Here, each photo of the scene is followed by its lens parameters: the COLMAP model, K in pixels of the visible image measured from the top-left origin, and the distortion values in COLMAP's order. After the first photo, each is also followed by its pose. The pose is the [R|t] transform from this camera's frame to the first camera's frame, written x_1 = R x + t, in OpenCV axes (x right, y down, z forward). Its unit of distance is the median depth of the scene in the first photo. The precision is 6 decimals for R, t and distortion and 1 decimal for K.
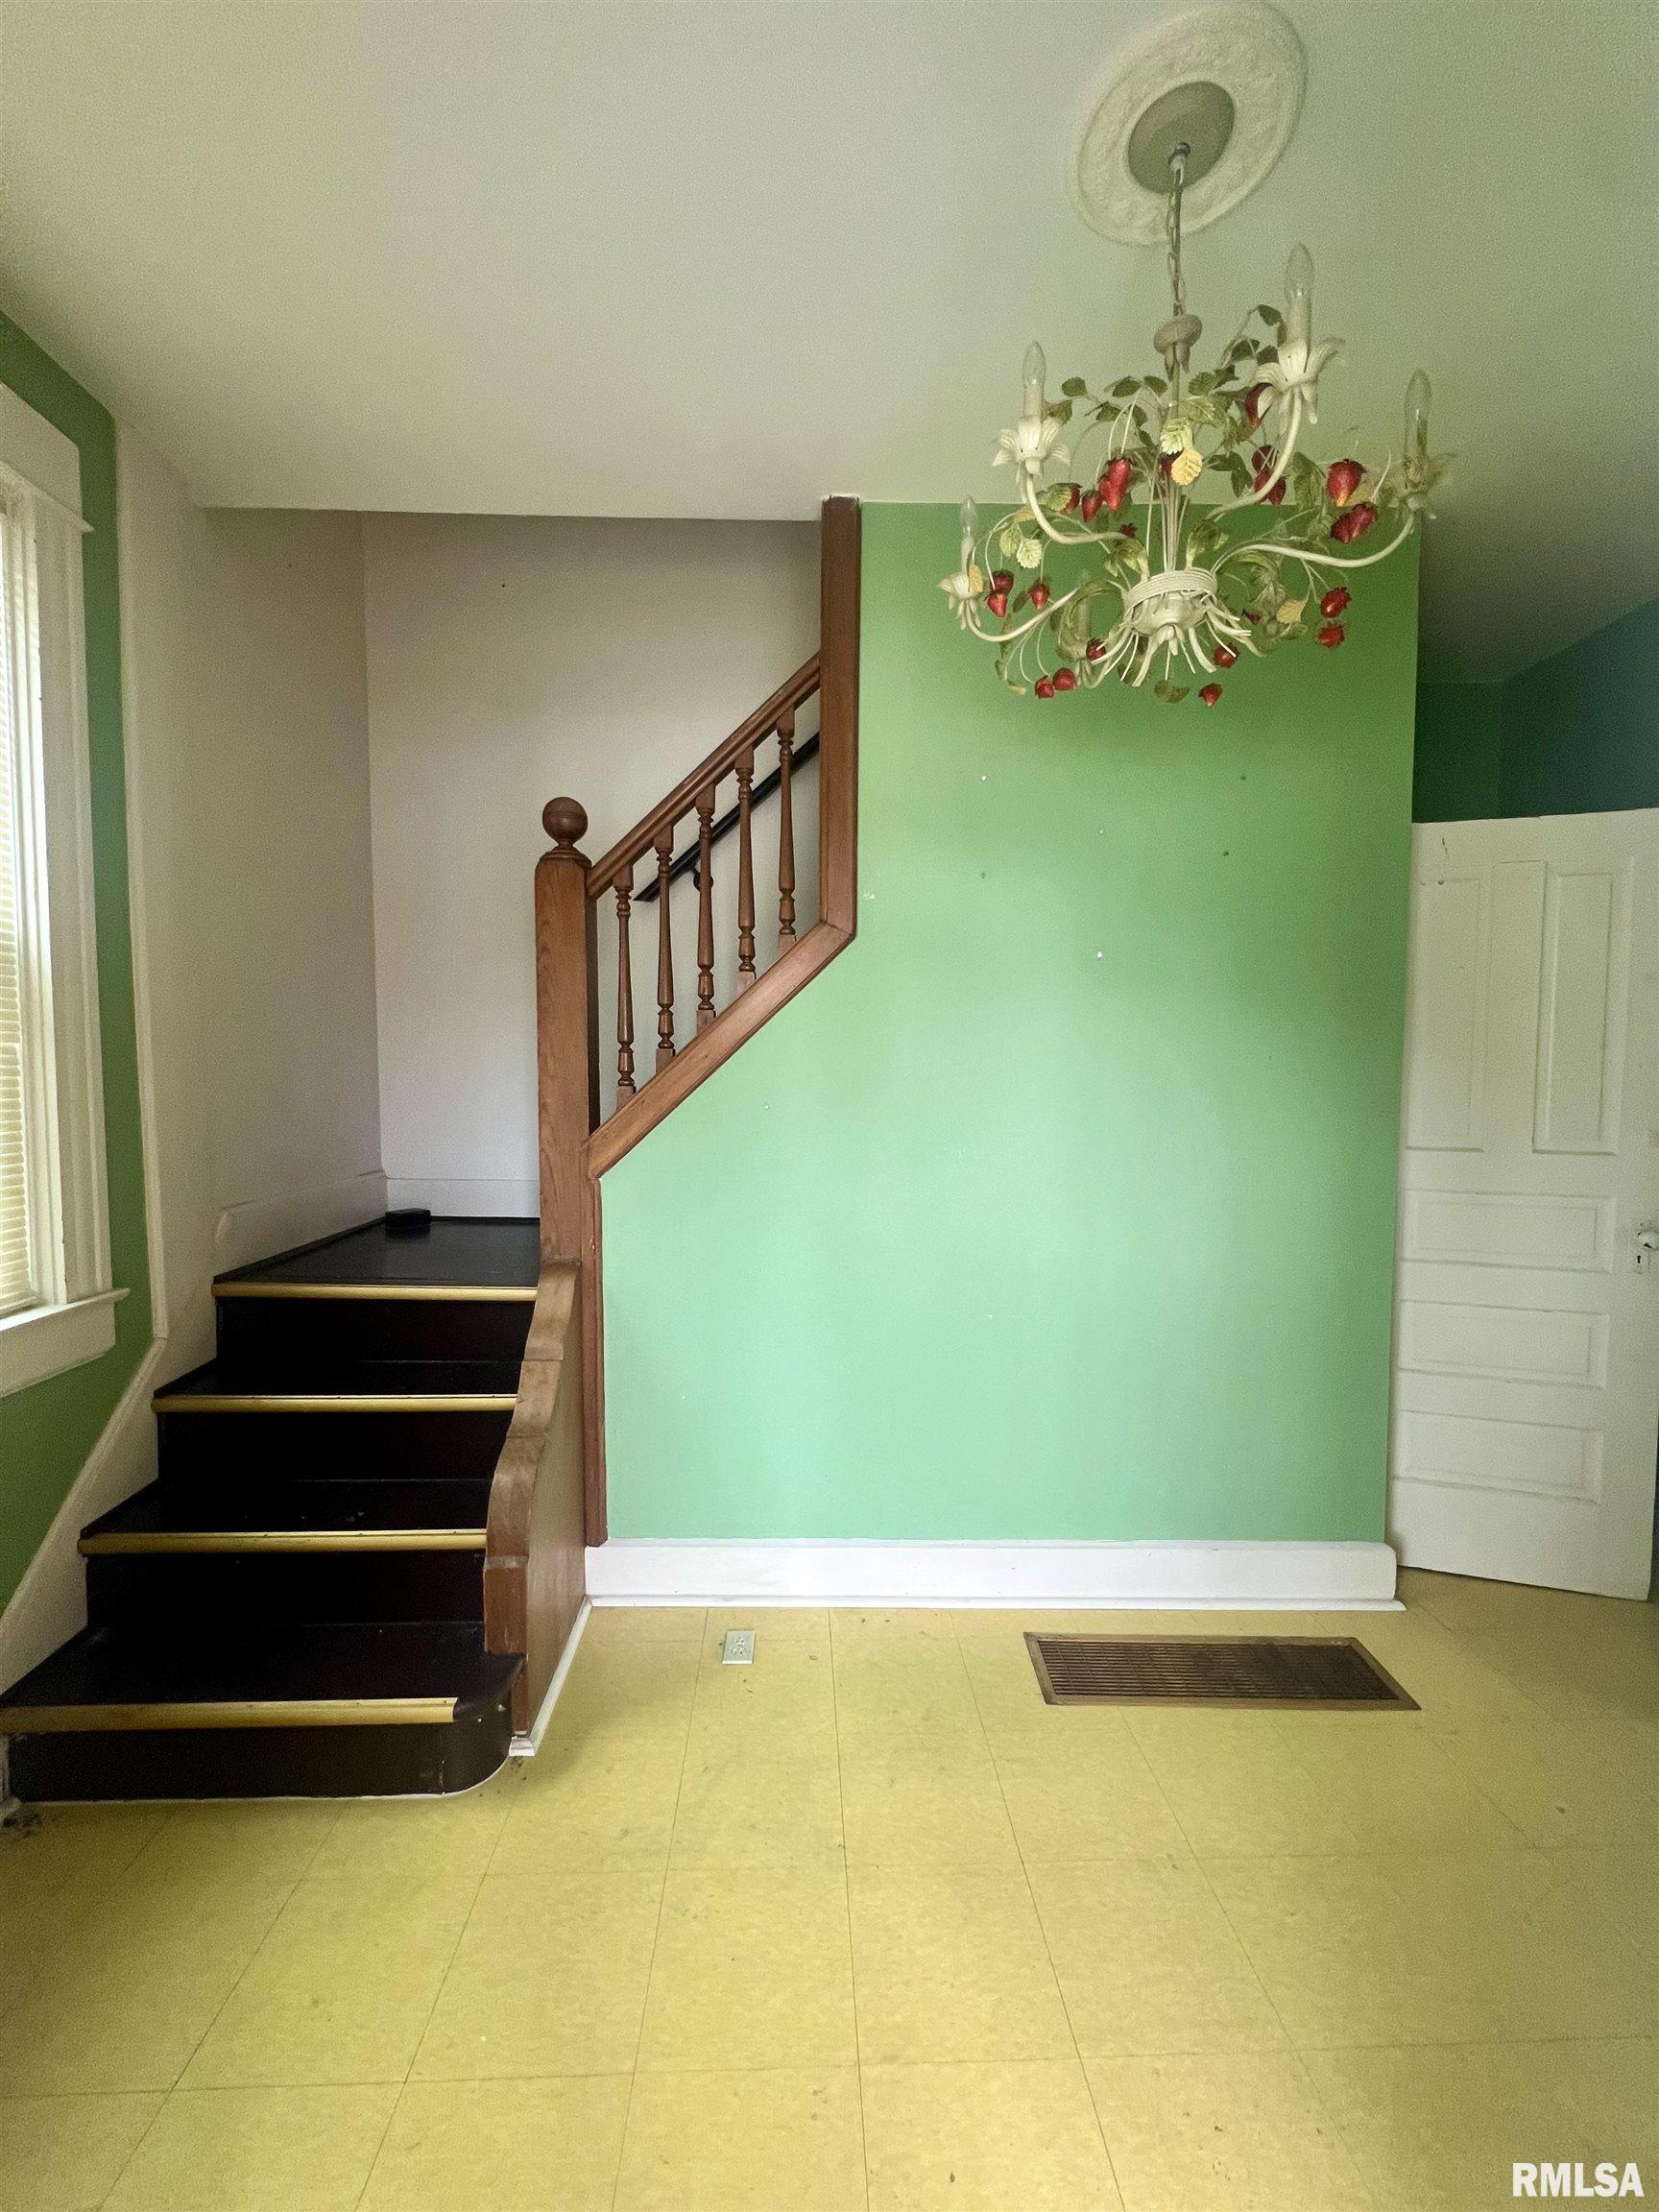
lens RADIAL K [[886.1, 0, 827.4], [0, 886.1, 1105.5], [0, 0, 1]] dist [-0.000896, 0.001756]
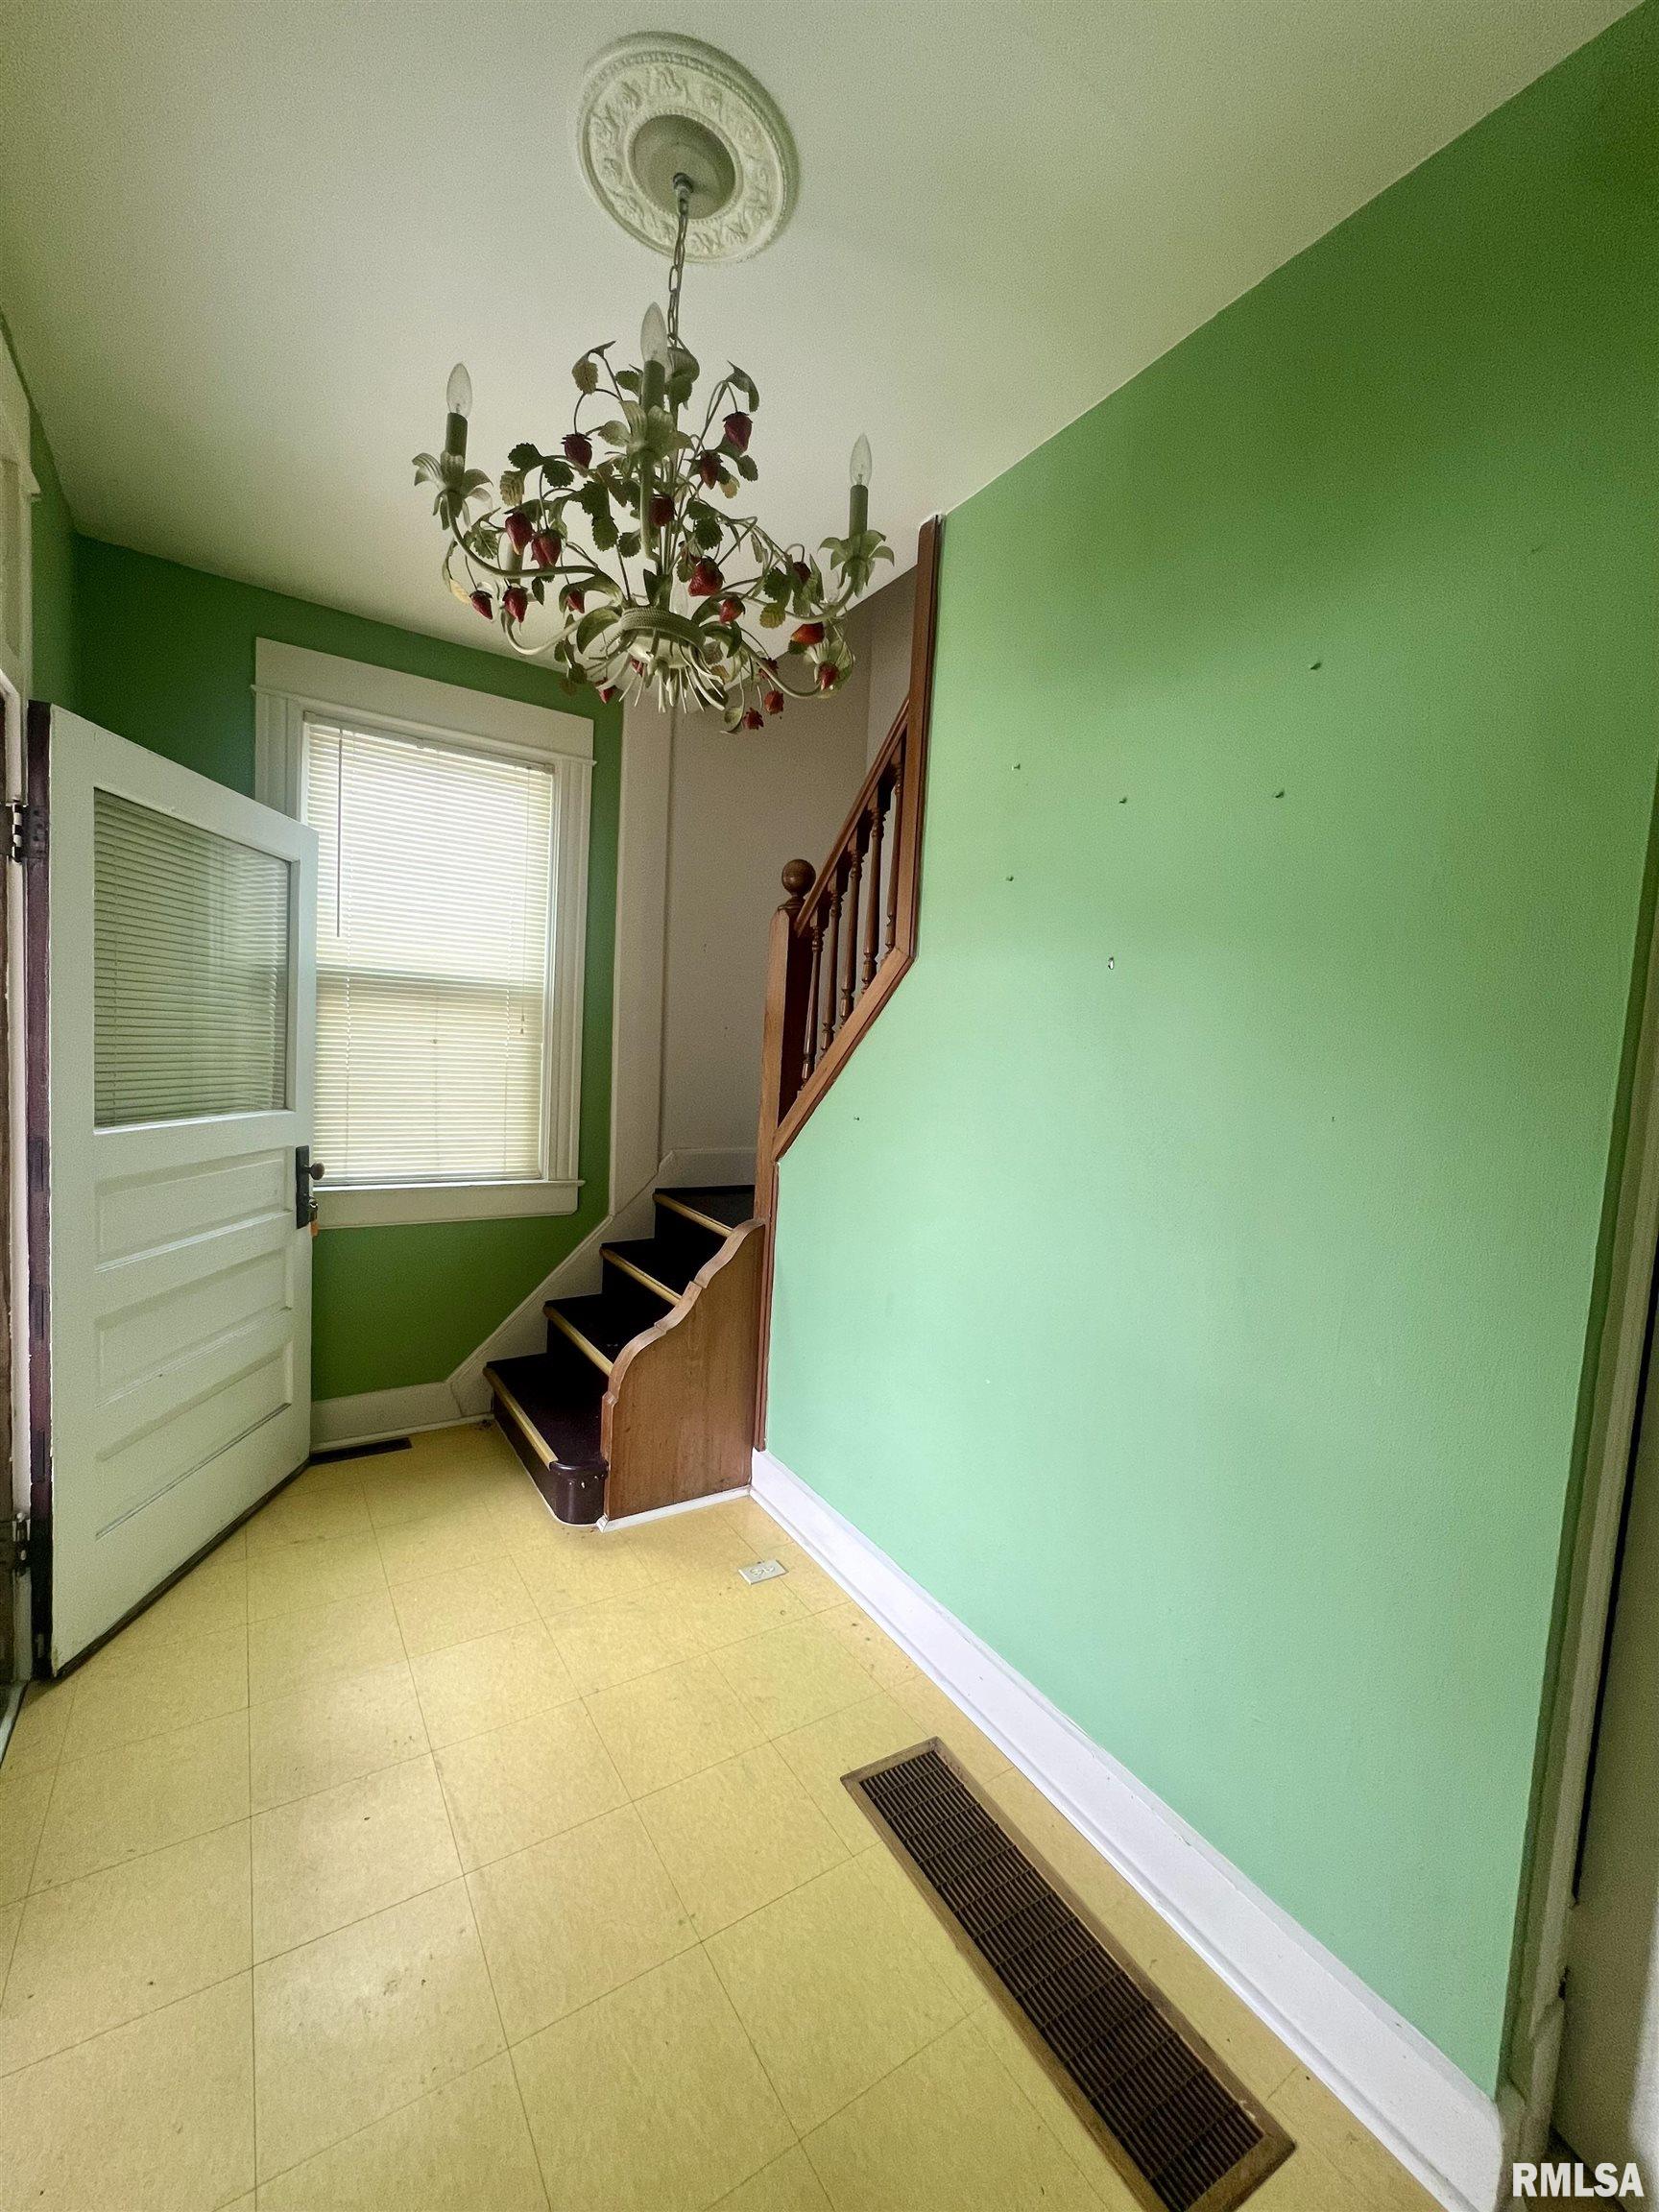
lens RADIAL K [[886.1, 0, 826.9], [0, 886.1, 1107.4], [0, 0, 1]] dist [-0.000896, 0.001756]
pose [[0.519465, 0.081290, -0.850616, 0.930868], [-0.094683, 0.994810, 0.037247, -0.051637], [0.849230, 0.061190, 0.524466, 0.441886]]
